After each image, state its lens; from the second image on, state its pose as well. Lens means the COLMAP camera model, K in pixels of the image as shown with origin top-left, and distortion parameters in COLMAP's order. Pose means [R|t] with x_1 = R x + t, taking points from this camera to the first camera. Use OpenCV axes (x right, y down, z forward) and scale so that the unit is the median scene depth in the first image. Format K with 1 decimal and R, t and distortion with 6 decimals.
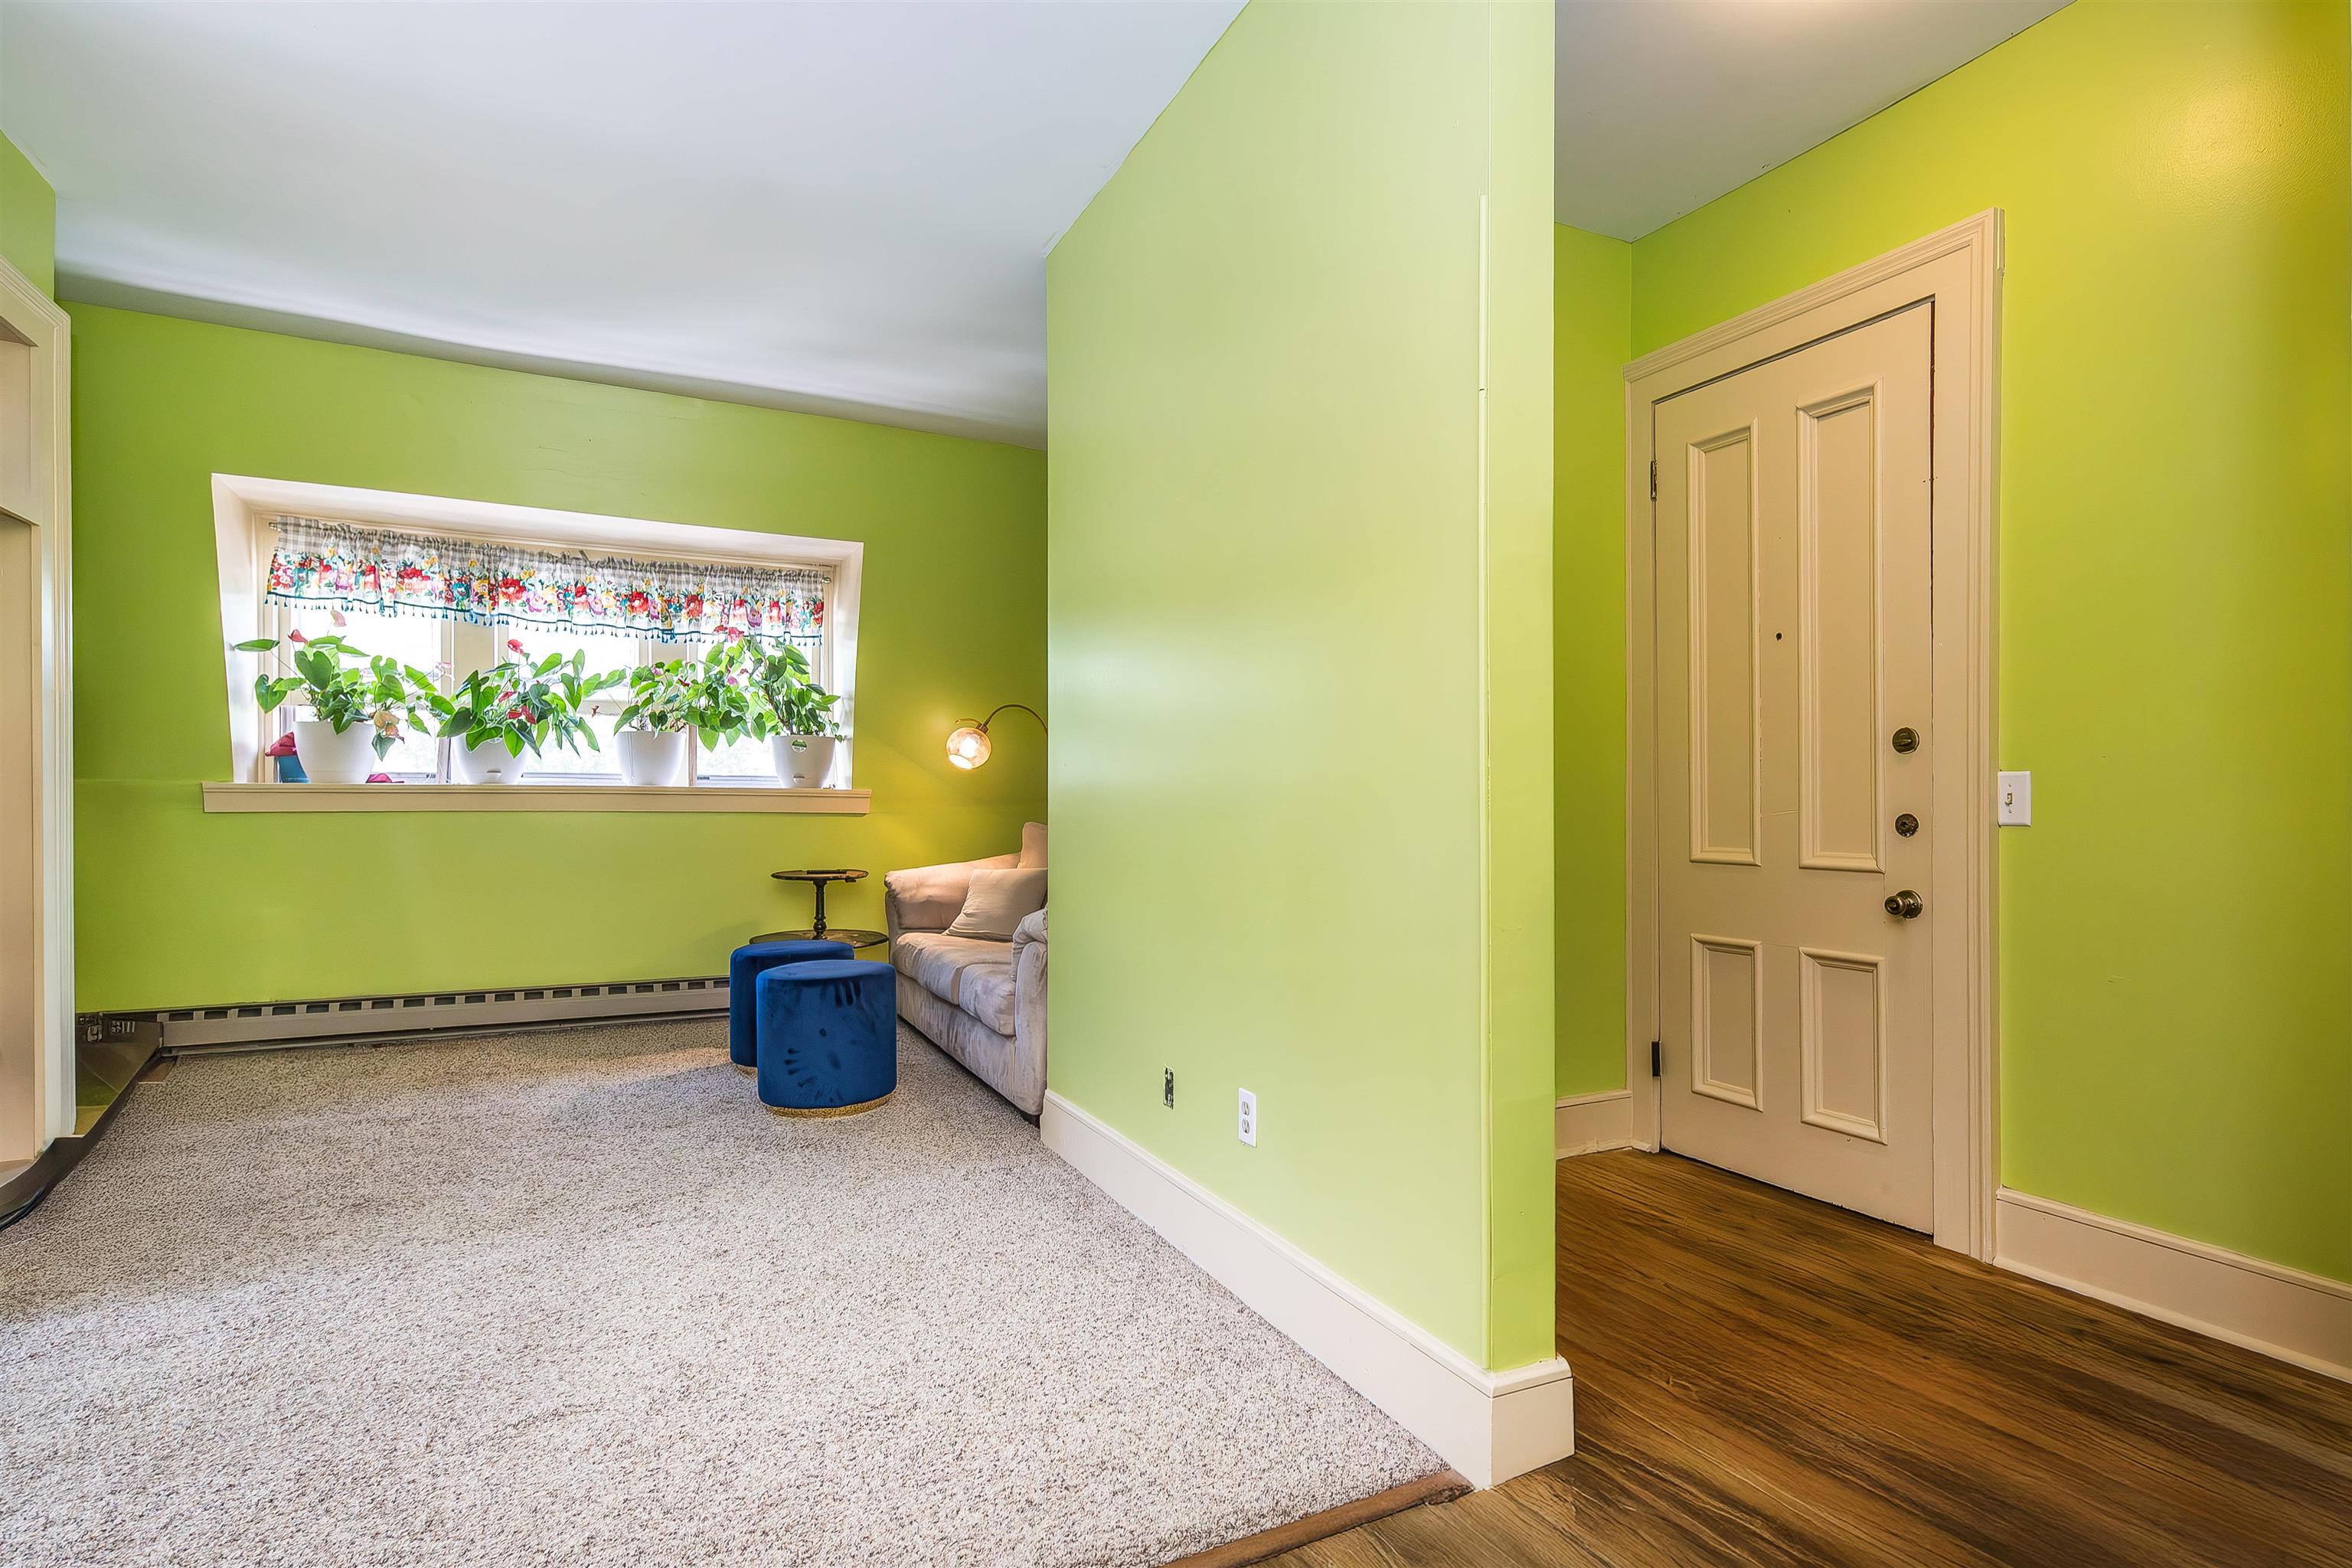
lens RADIAL K [[1134.4, 0, 1180.9], [0, 1134.4, 815.1], [0, 0, 1]] dist [0.001431, 0.000276]
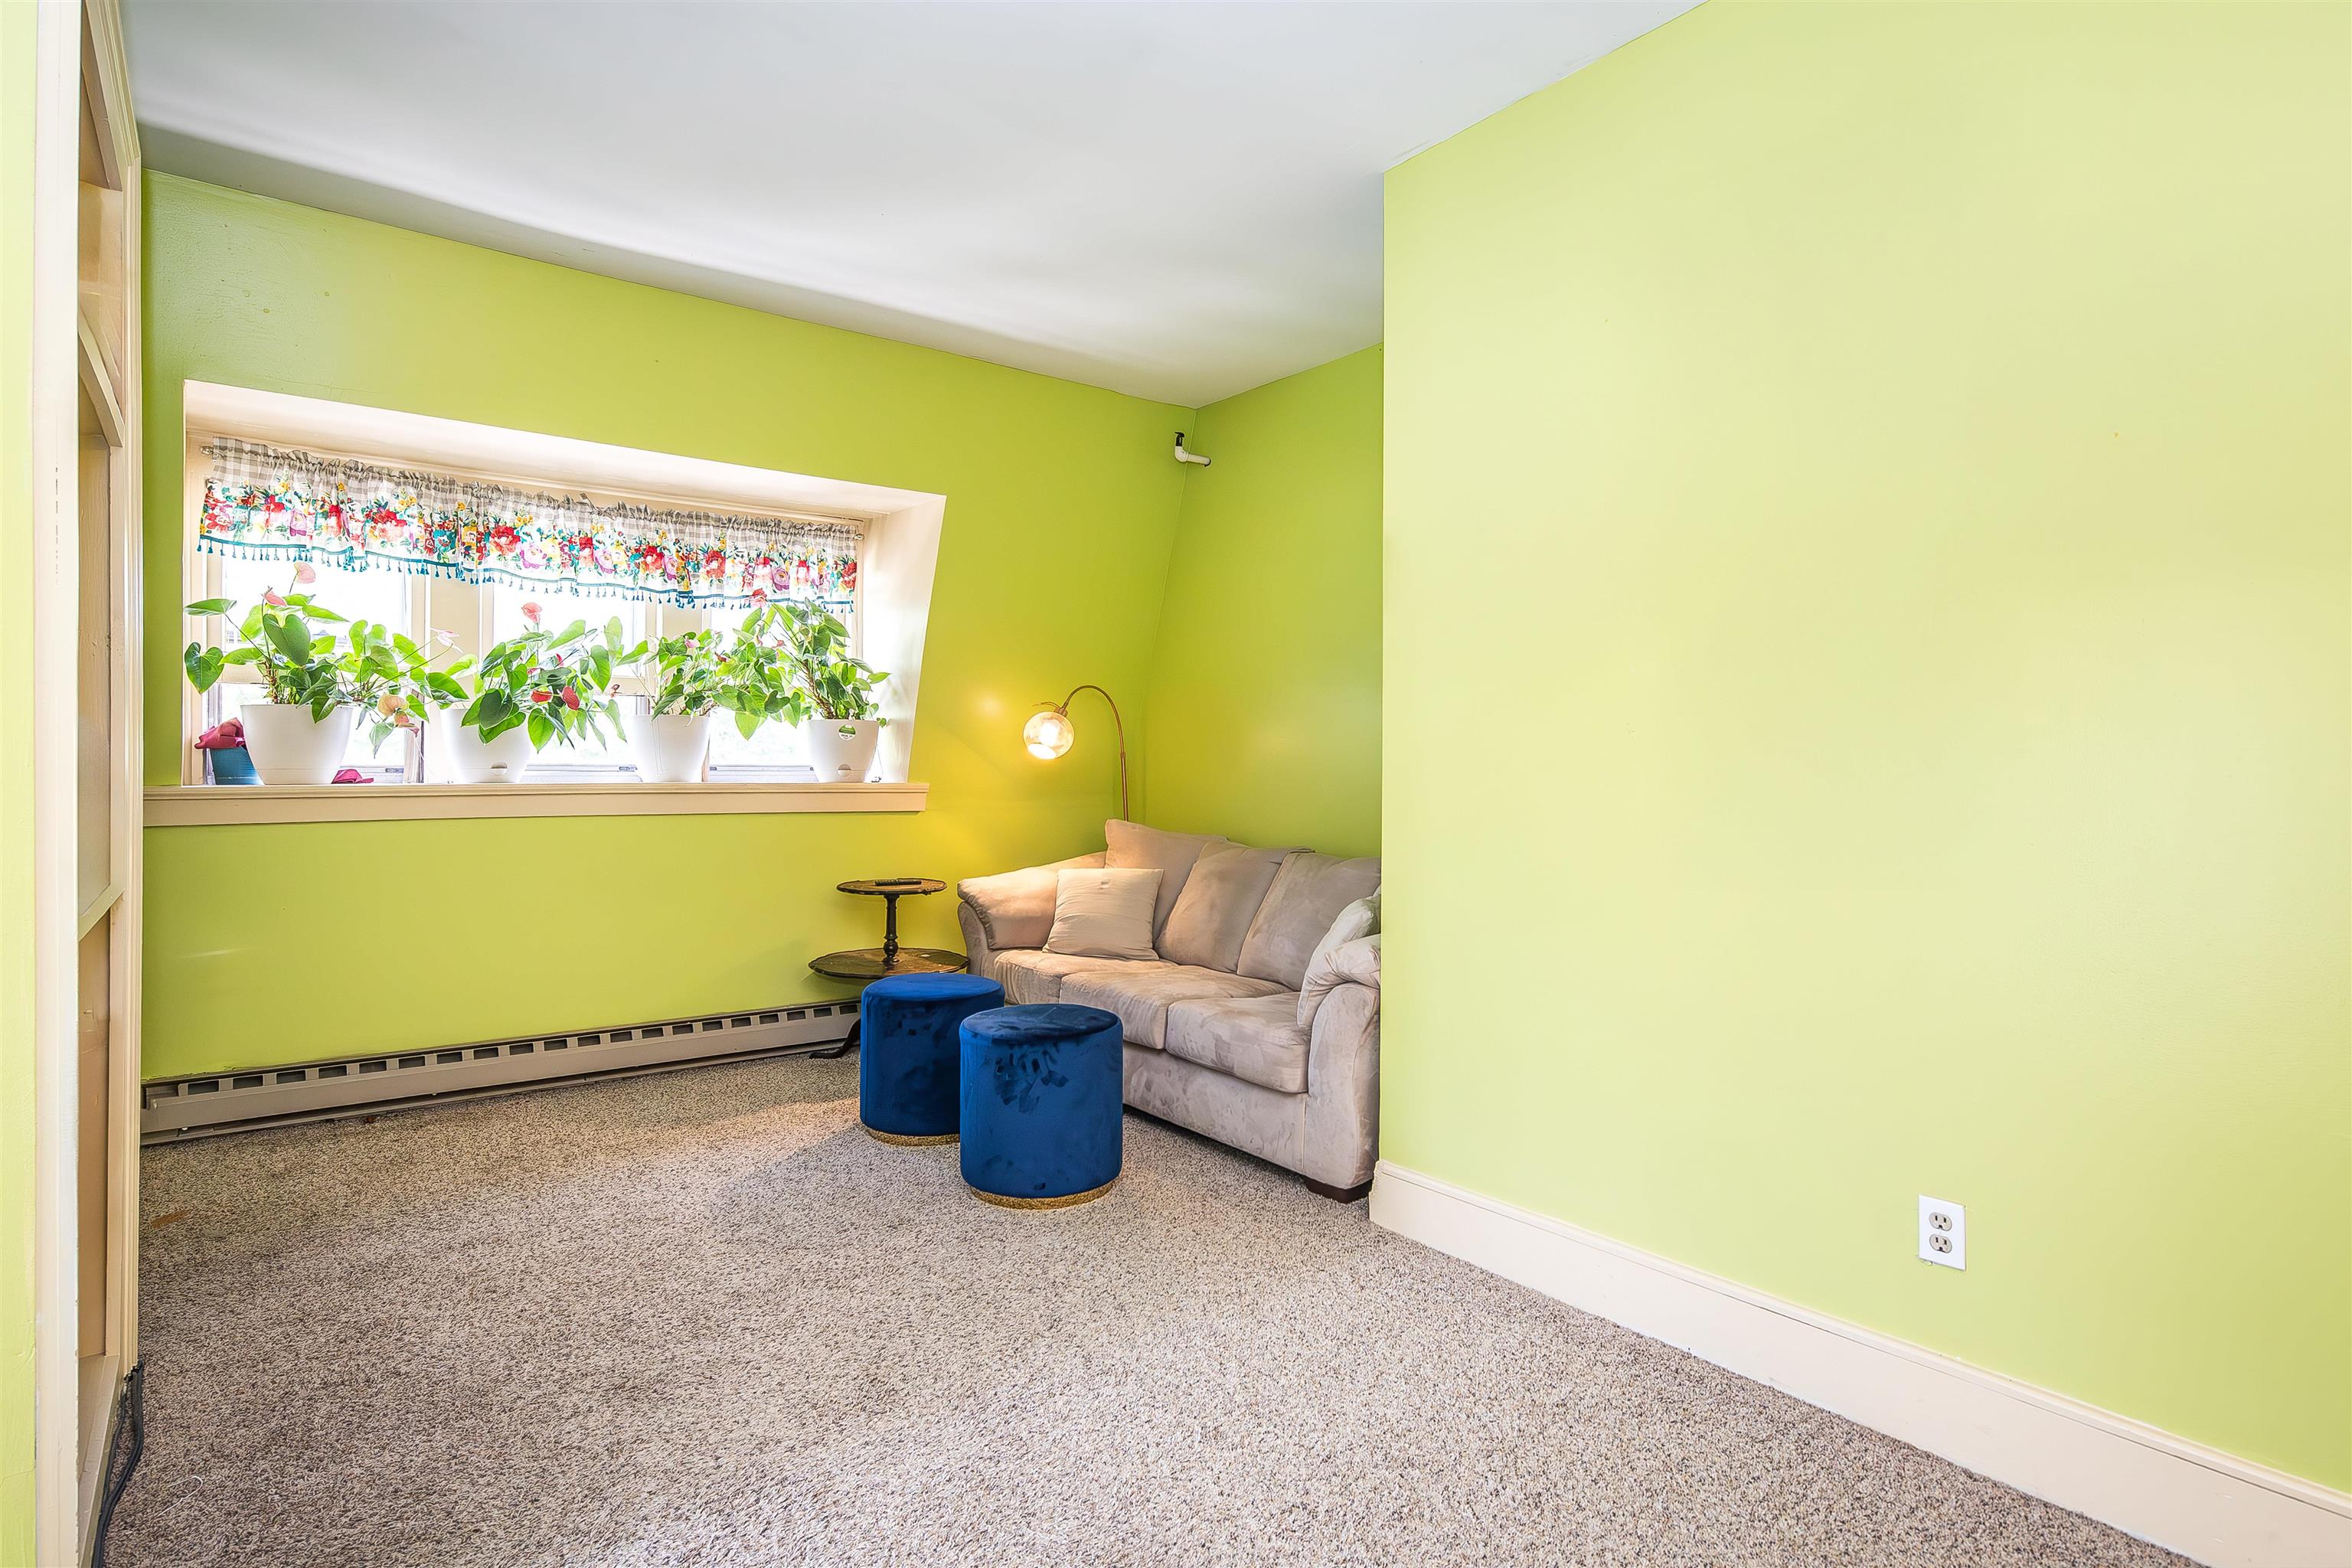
lens RADIAL K [[1187.1, 0, 1176.0], [0, 1187.1, 784.0], [0, 0, 1]] dist [0.002107, 0.000343]
pose [[0.988826, -0.003277, 0.149039, -0.245724], [0.003295, 0.999995, 0.000129, -0.023581], [-0.149038, 0.000363, 0.988831, 0.093994]]
